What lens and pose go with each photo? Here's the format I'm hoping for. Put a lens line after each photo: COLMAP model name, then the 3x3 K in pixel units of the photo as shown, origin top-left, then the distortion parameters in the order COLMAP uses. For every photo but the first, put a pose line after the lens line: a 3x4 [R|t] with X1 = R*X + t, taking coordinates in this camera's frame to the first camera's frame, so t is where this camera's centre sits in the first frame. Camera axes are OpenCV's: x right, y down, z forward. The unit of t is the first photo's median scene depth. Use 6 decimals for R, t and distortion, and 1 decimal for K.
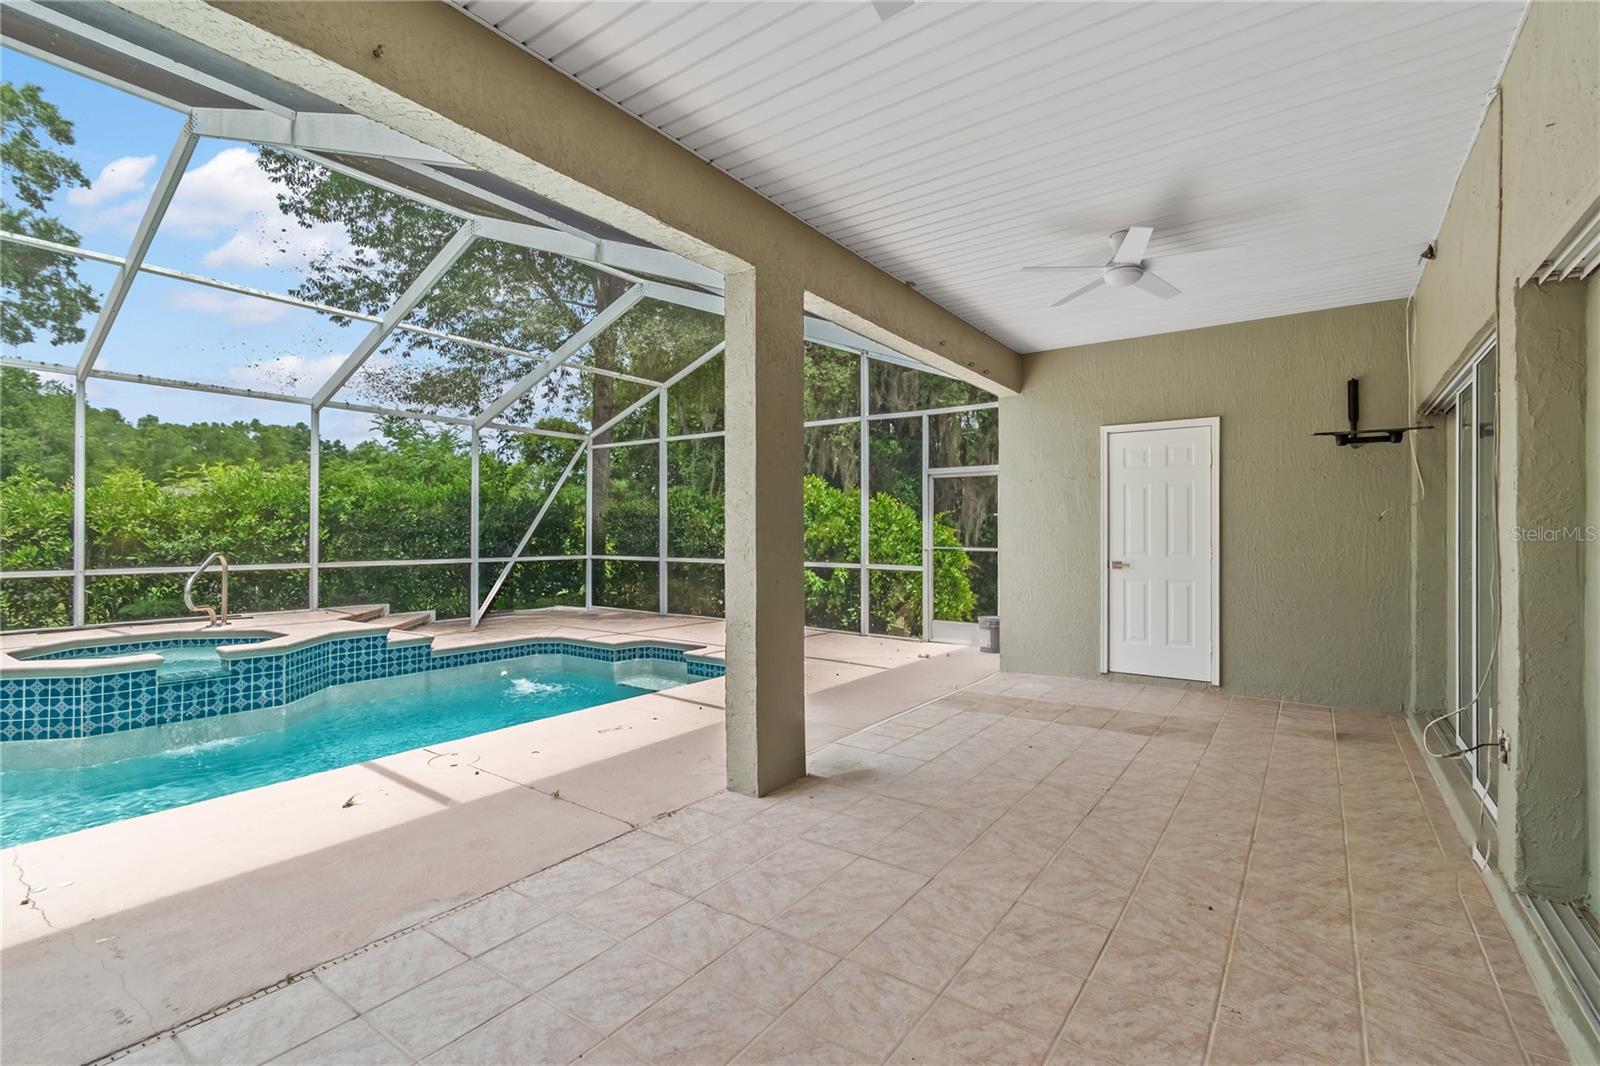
lens RADIAL K [[715.9, 0, 808.0], [0, 715.9, 532.5], [0, 0, 1]] dist [0.001070, 0.000439]
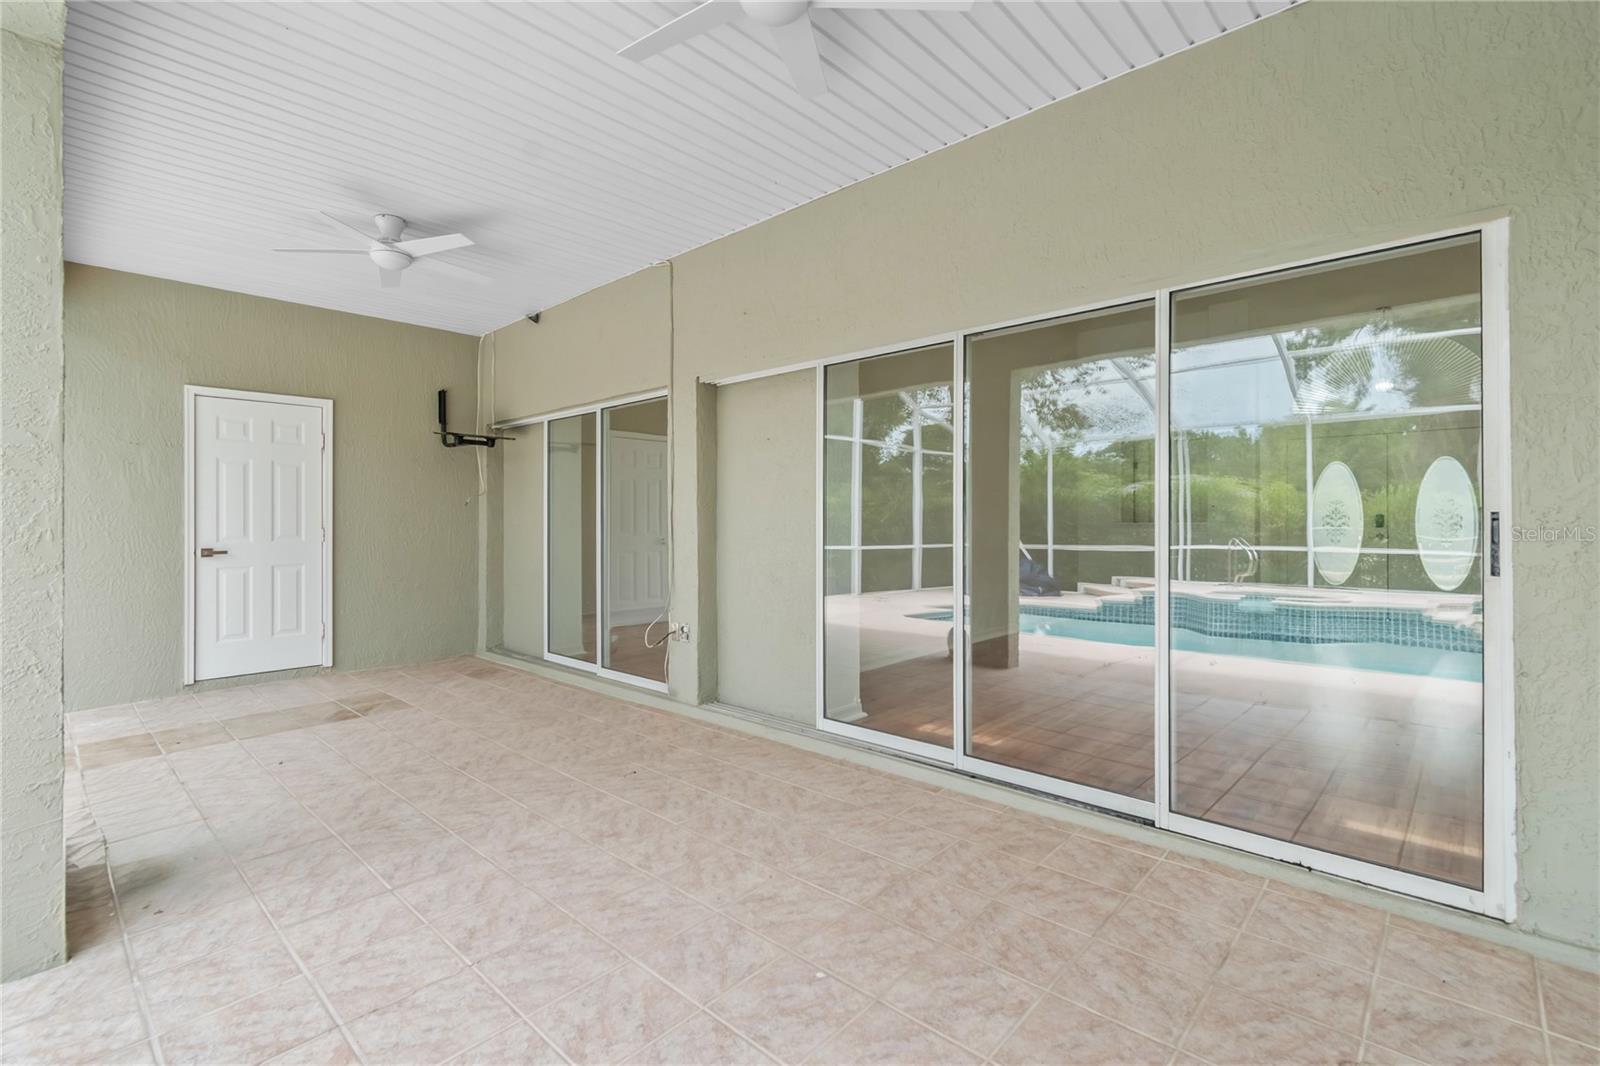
lens RADIAL K [[721.2, 0, 819.4], [0, 721.2, 515.9], [0, 0, 1]] dist [0.000777, -0.000085]
pose [[0.112950, 0.004446, 0.993591, -0.598636], [0.002248, 0.999986, -0.004730, 0.013487], [-0.993598, 0.002768, 0.112938, 0.336026]]
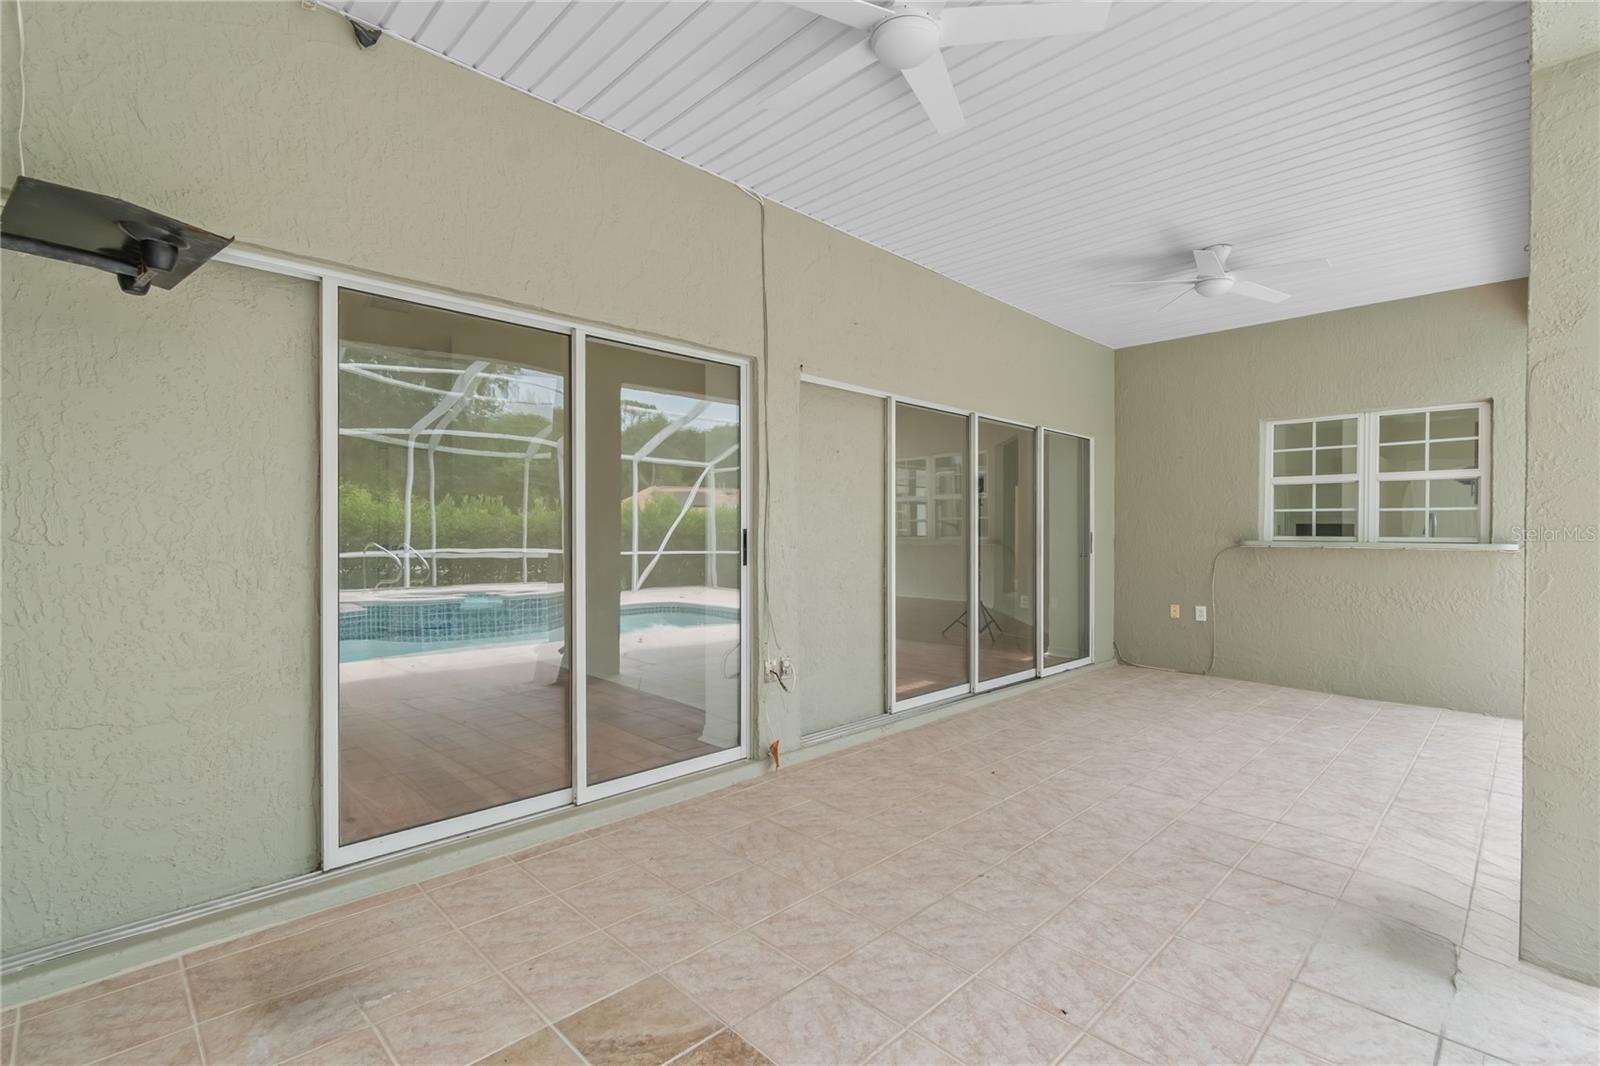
lens RADIAL K [[726.6, 0, 808.1], [0, 726.6, 536.2], [0, 0, 1]] dist [-0.000086, 0.009819]
pose [[-0.985197, -0.008163, 0.171231, 0.494401], [-0.007063, 0.999950, 0.007029, 0.012276], [-0.171280, 0.005716, -0.985206, 1.850559]]
